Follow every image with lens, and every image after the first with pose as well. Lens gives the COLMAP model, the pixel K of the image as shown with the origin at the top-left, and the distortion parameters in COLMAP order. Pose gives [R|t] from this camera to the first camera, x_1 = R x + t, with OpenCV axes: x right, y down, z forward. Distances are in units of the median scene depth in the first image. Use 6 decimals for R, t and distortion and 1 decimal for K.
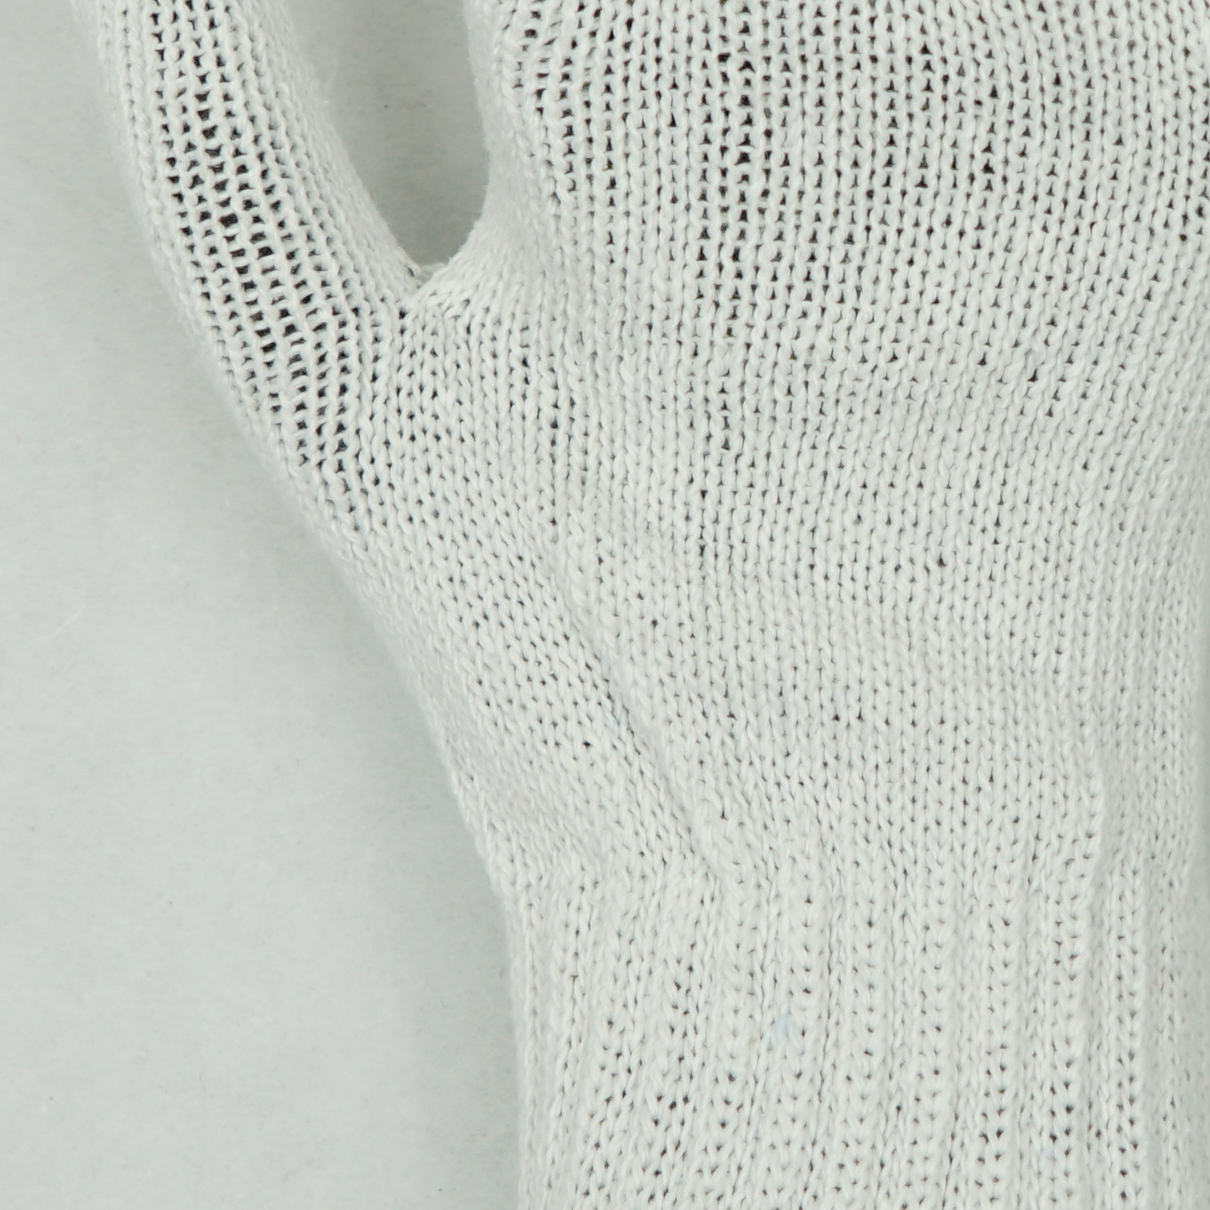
lens RADIAL K [[2110.9, 0, 604.8], [0, 2110.9, 608.1], [0, 0, 1]] dist [0.084036, 0.000000]
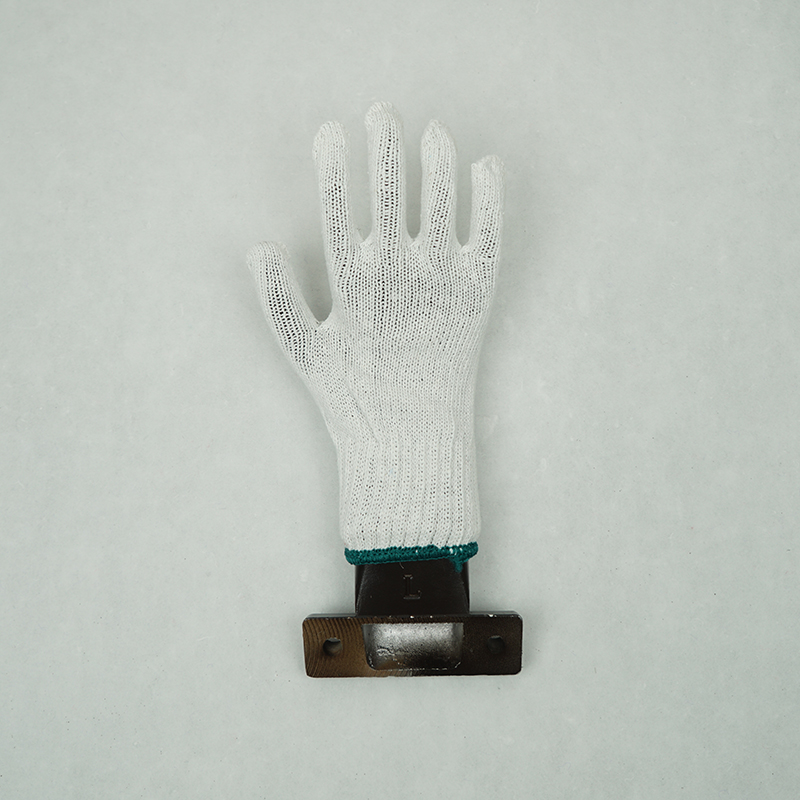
lens RADIAL K [[1395.7, 0, 398.6], [0, 1395.7, 400.3], [0, 0, 1]] dist [0.084036, 0.000000]
pose [[0.999241, -0.004135, 0.038726, -0.027351], [0.003365, 0.999796, 0.019931, -0.039438], [-0.038800, -0.019786, 0.999051, -2.348910]]
